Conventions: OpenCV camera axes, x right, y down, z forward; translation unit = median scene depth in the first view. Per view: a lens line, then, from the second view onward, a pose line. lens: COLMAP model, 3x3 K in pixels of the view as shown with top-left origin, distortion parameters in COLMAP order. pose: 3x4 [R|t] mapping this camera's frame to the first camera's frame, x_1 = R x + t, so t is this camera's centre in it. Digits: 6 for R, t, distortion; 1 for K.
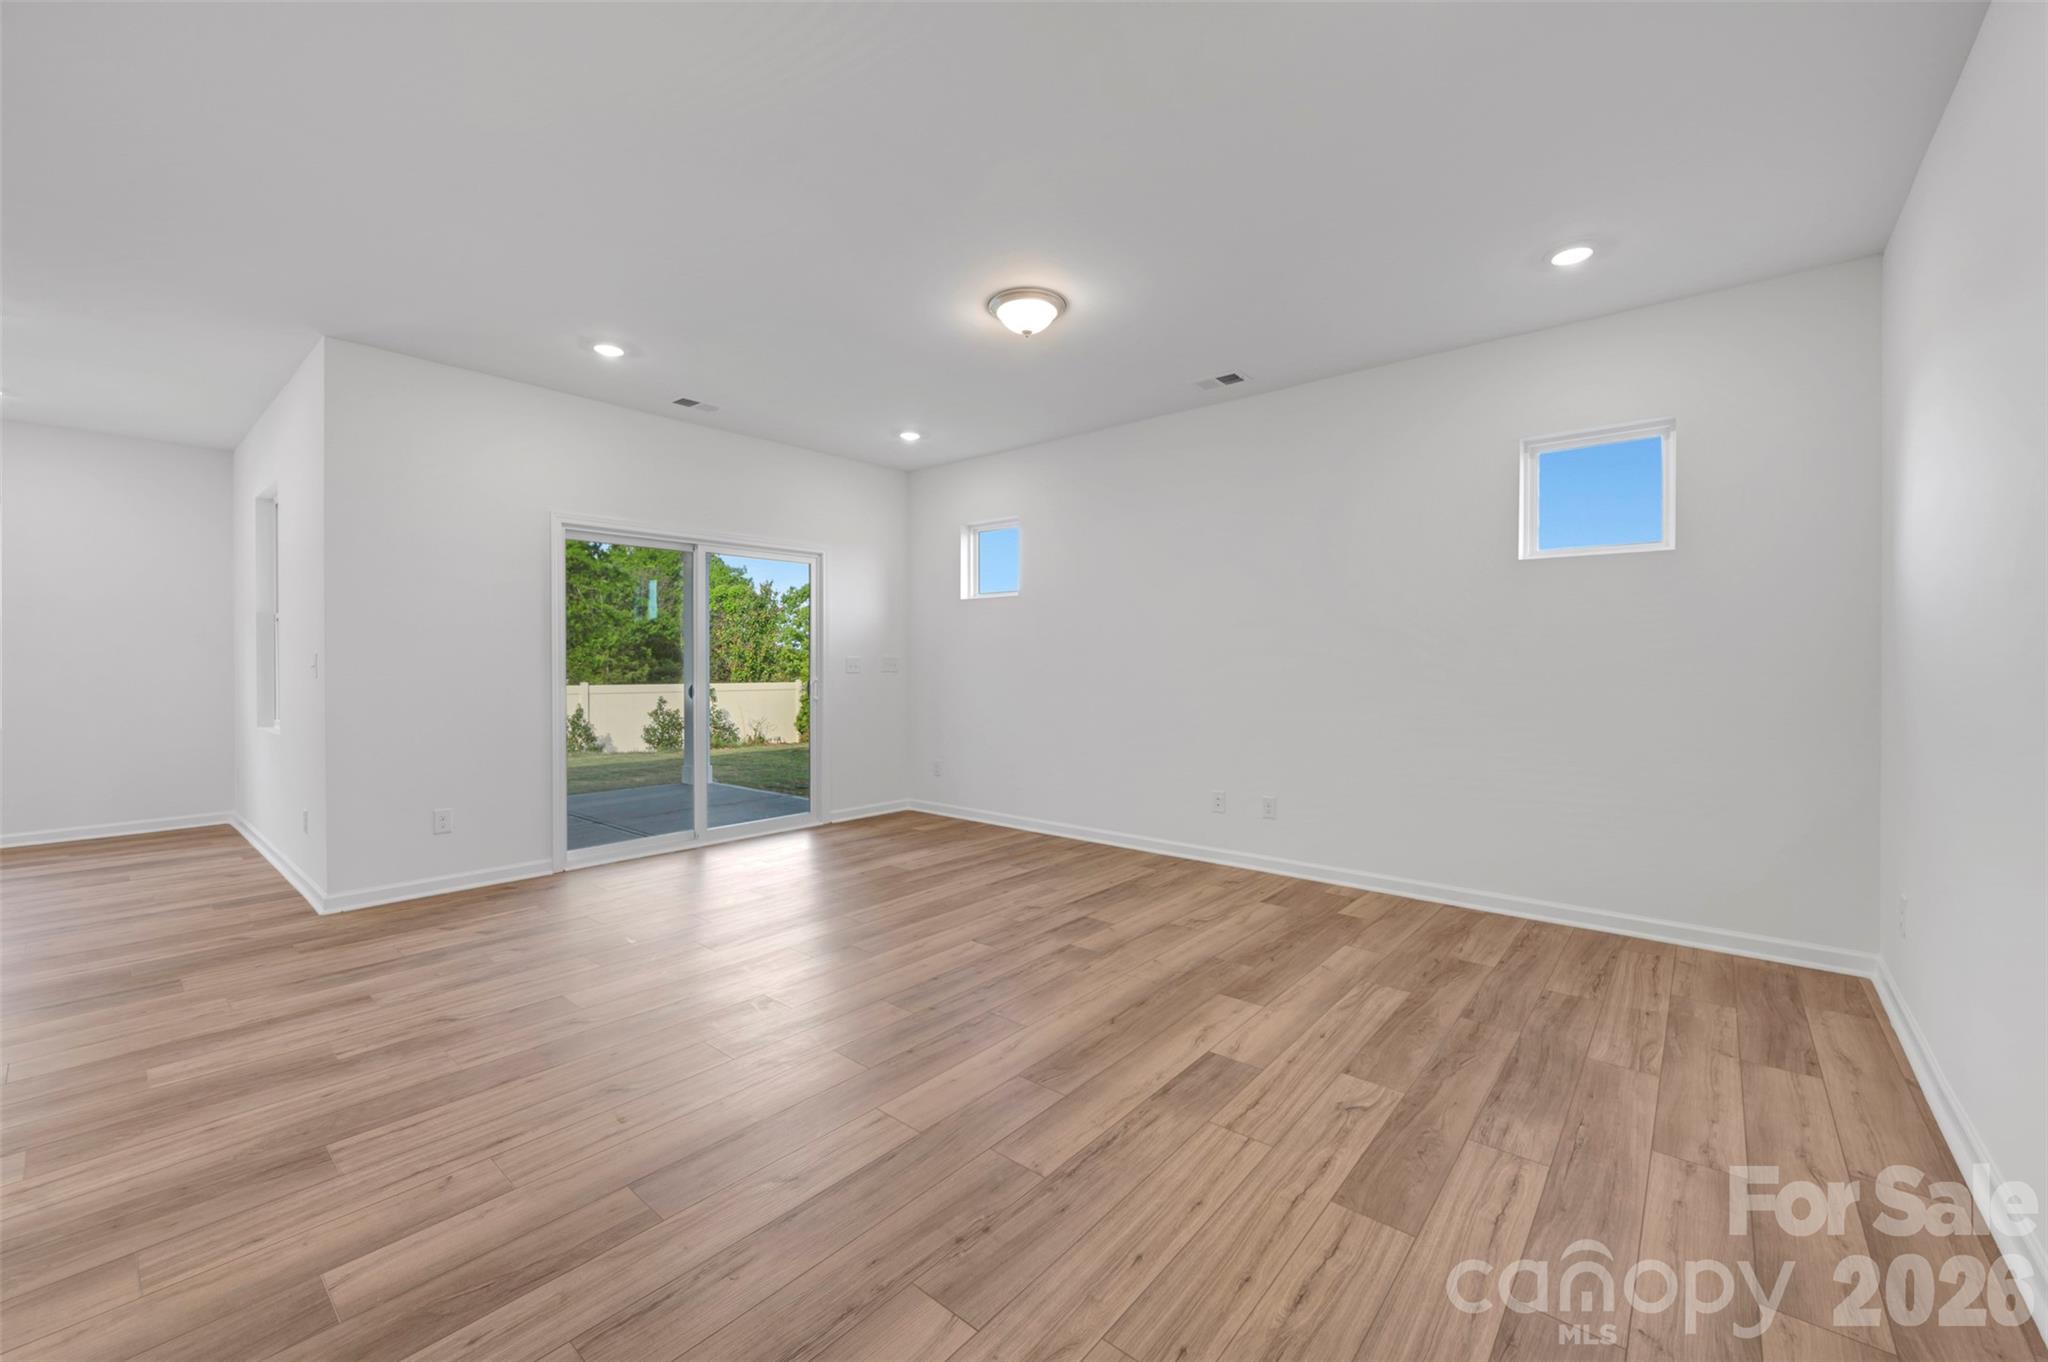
lens RADIAL K [[816.7, 0, 1033.4], [0, 816.7, 672.1], [0, 0, 1]] dist [-0.002969, 0.000588]
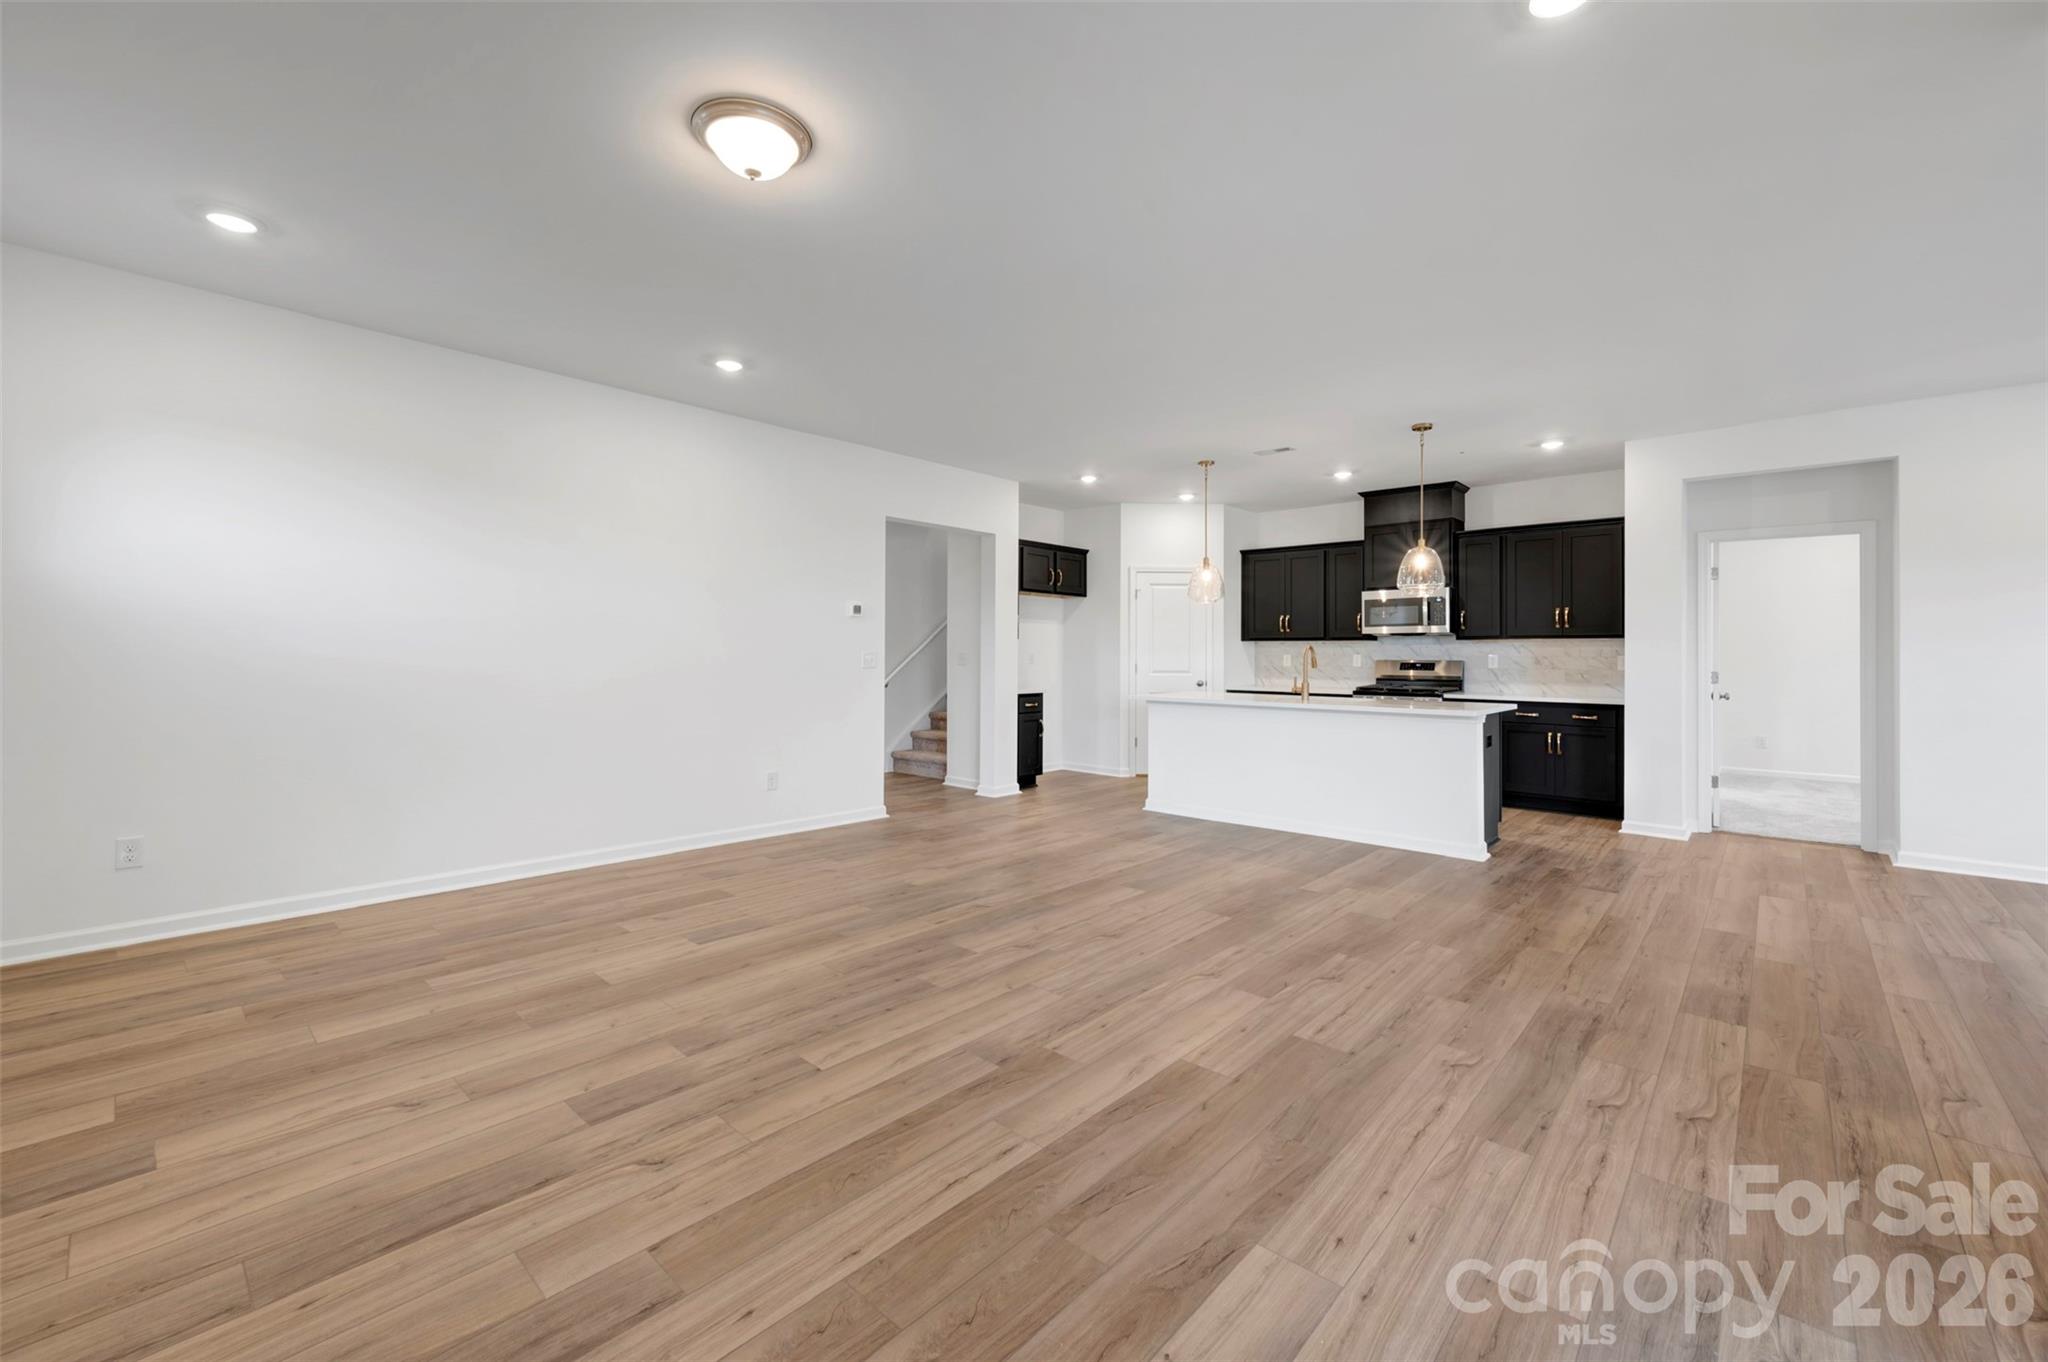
lens RADIAL K [[816.7, 0, 1033.1], [0, 816.7, 665.9], [0, 0, 1]] dist [-0.002969, 0.000588]
pose [[-0.999404, -0.008740, 0.033407, -0.266874], [-0.007956, 0.999692, 0.023524, -0.022151], [-0.033602, 0.023244, -0.999165, 1.643809]]
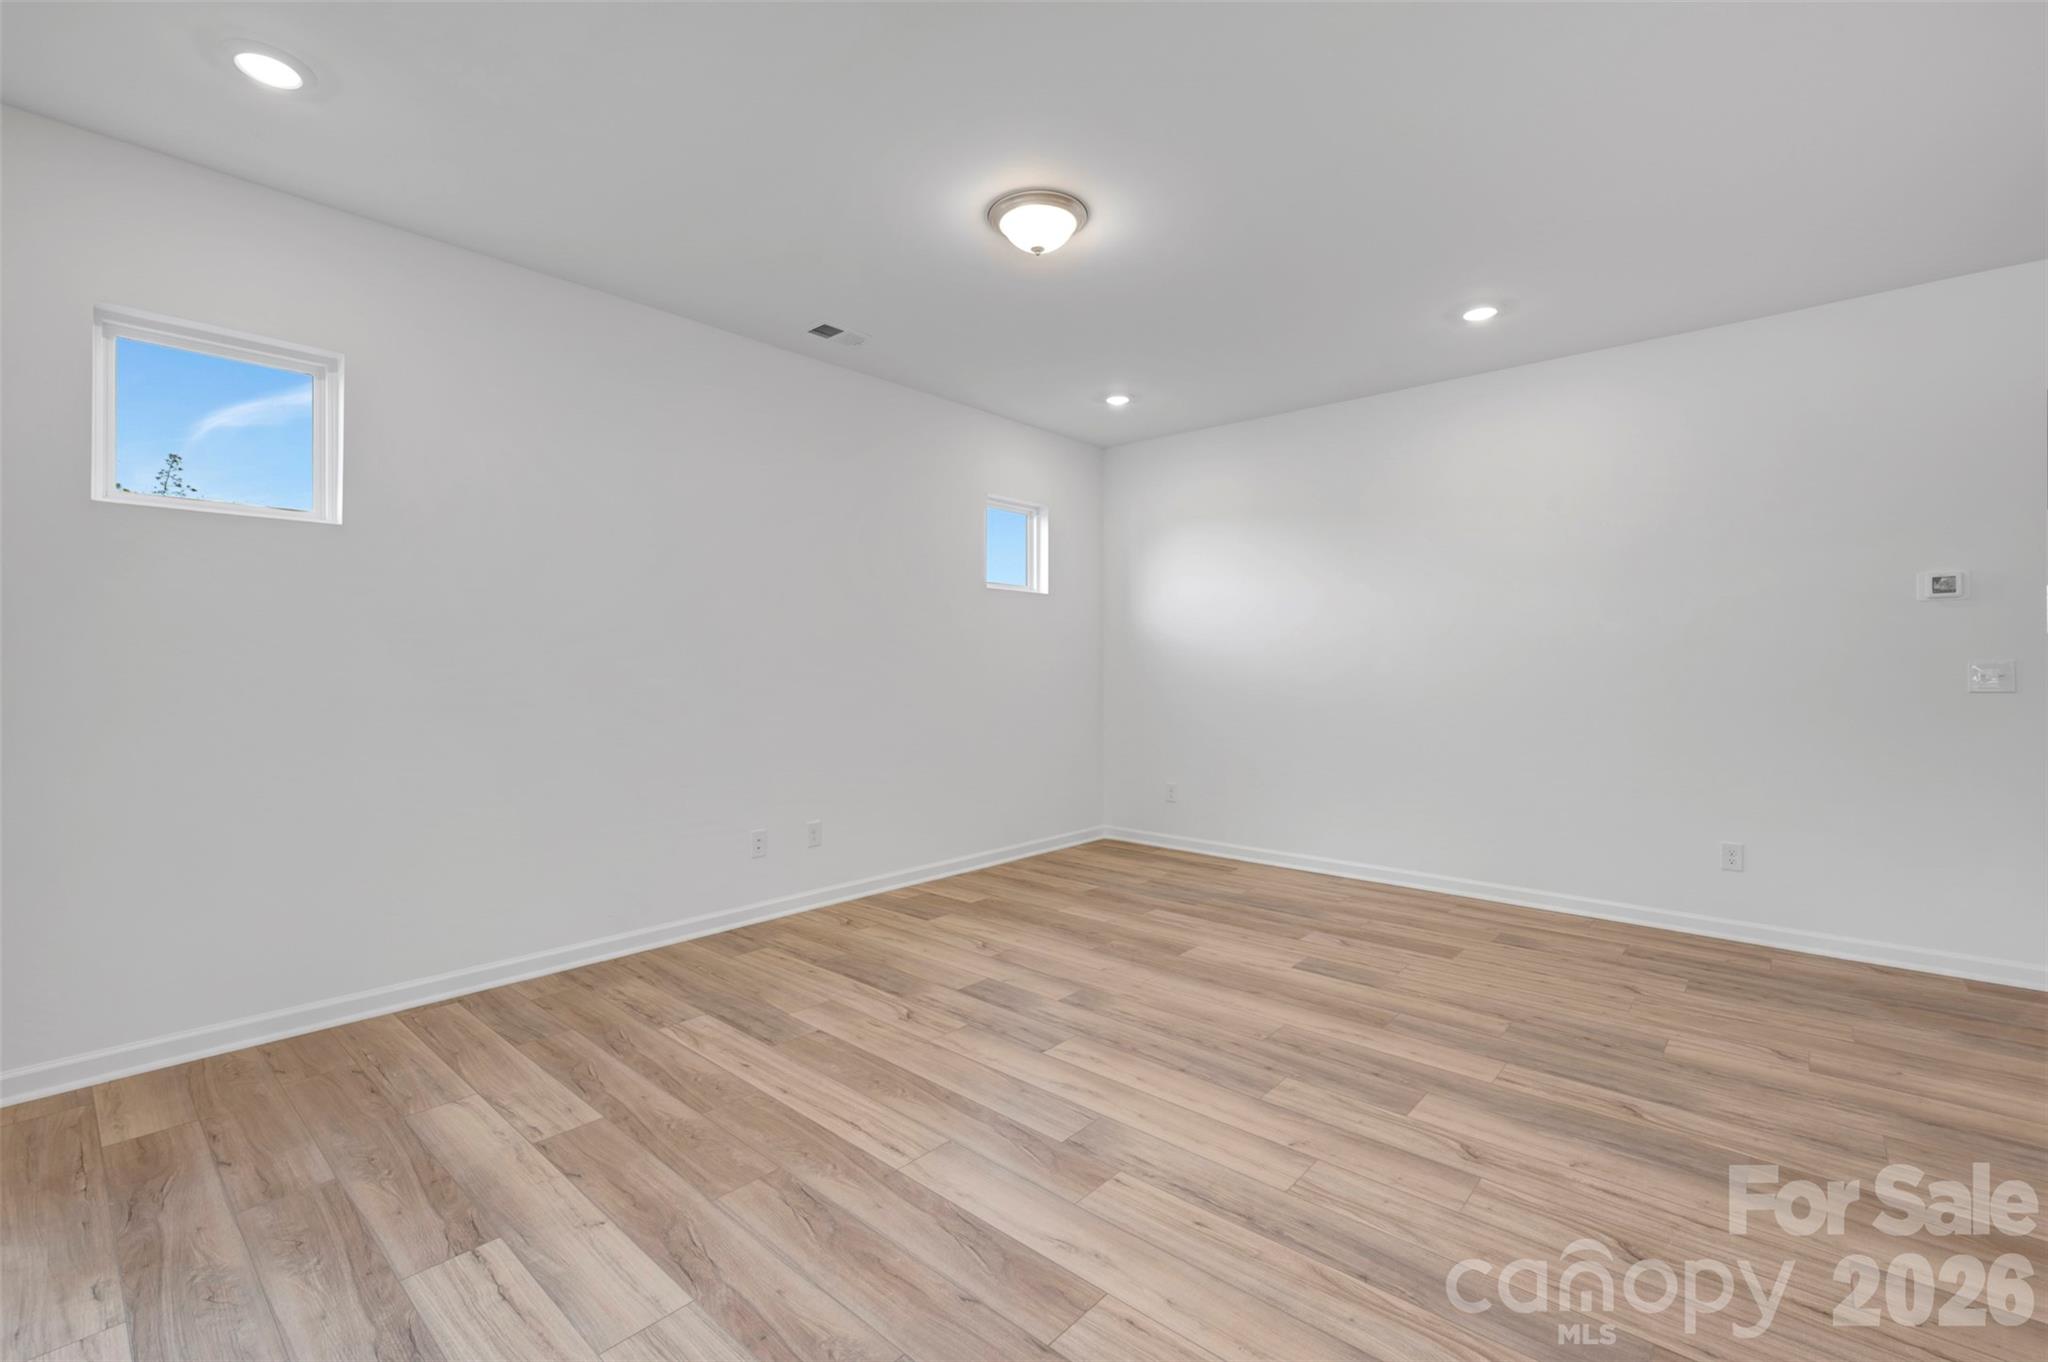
lens RADIAL K [[886.2, 0, 1029.9], [0, 886.2, 663.3], [0, 0, 1]] dist [-0.003765, -0.000179]
pose [[0.015786, 0.003944, 0.999868, -0.851664], [0.009640, 0.999945, -0.004096, -0.012047], [-0.999829, 0.009703, 0.015747, 0.985602]]
